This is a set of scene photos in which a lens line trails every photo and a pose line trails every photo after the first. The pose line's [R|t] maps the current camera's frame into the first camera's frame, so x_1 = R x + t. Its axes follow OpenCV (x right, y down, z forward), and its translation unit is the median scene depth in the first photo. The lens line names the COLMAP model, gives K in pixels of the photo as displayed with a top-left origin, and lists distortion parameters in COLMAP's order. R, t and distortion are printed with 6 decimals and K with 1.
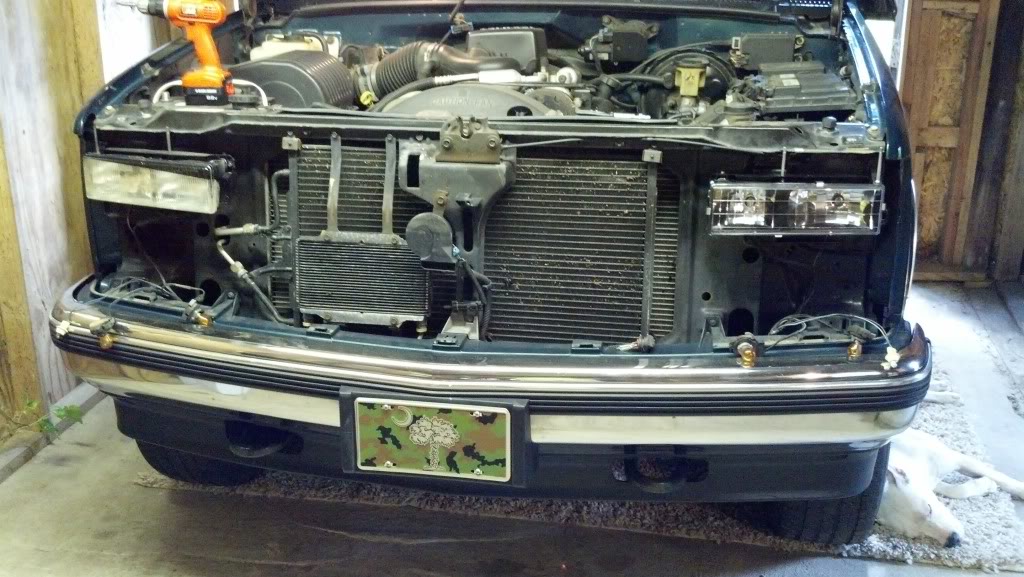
lens RADIAL K [[985.1, 0, 486.1], [0, 985.1, 300.1], [0, 0, 1]] dist [0.024496, 0.000000]
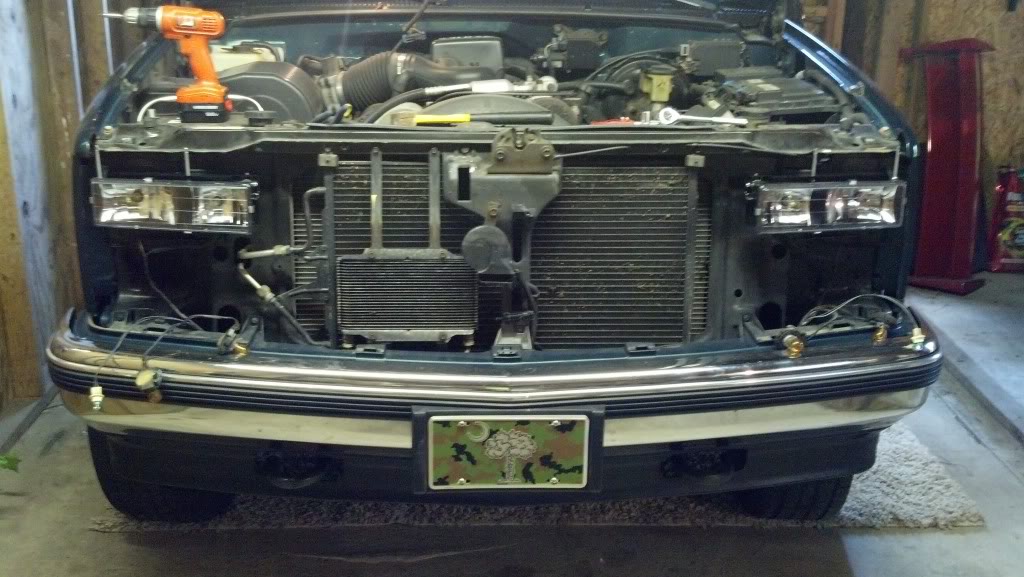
lens RADIAL K [[985.1, 0, 476.2], [0, 985.1, 302.3], [0, 0, 1]] dist [0.024496, 0.000000]
pose [[0.979650, -0.059396, 0.191726, -0.248937], [0.059759, 0.998205, 0.003896, -0.014717], [-0.191613, 0.007641, 0.981441, 0.025410]]
